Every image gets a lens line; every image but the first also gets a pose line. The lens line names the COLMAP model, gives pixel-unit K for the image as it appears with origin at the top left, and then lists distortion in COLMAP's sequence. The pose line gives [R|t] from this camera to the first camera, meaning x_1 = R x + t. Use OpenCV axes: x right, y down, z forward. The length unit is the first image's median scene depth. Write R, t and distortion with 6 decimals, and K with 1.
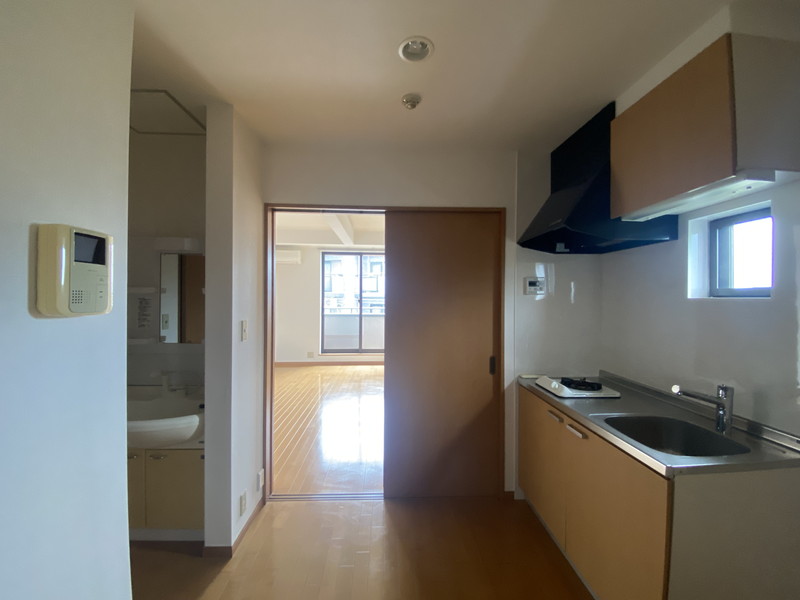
lens RADIAL K [[327.3, 0, 399.5], [0, 327.3, 297.9], [0, 0, 1]] dist [-0.006653, -0.001761]
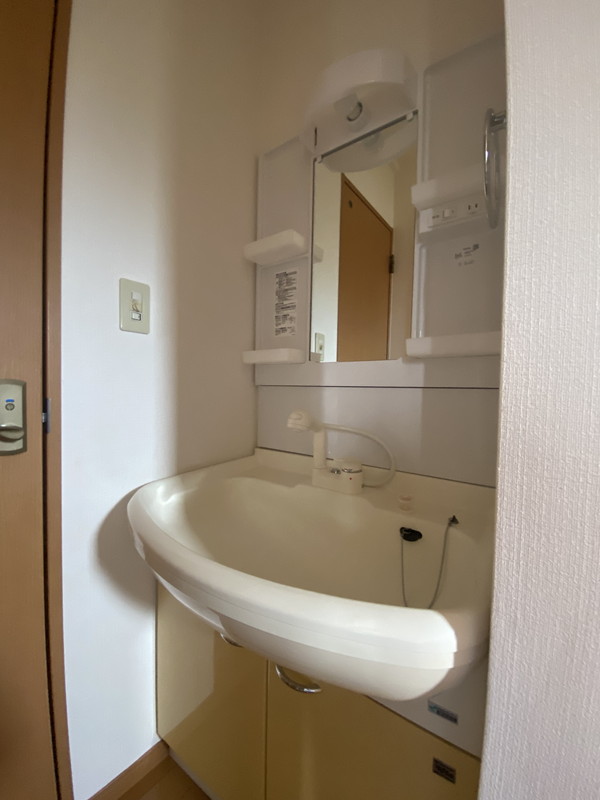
lens RADIAL K [[327.3, 0, 300.6], [0, 327.3, 402.2], [0, 0, 1]] dist [-0.006653, -0.001761]
pose [[0.782767, 0.025028, -0.621812, -0.392056], [-0.011430, 0.999601, 0.025846, 0.153975], [0.622210, -0.013124, 0.782740, 0.539609]]
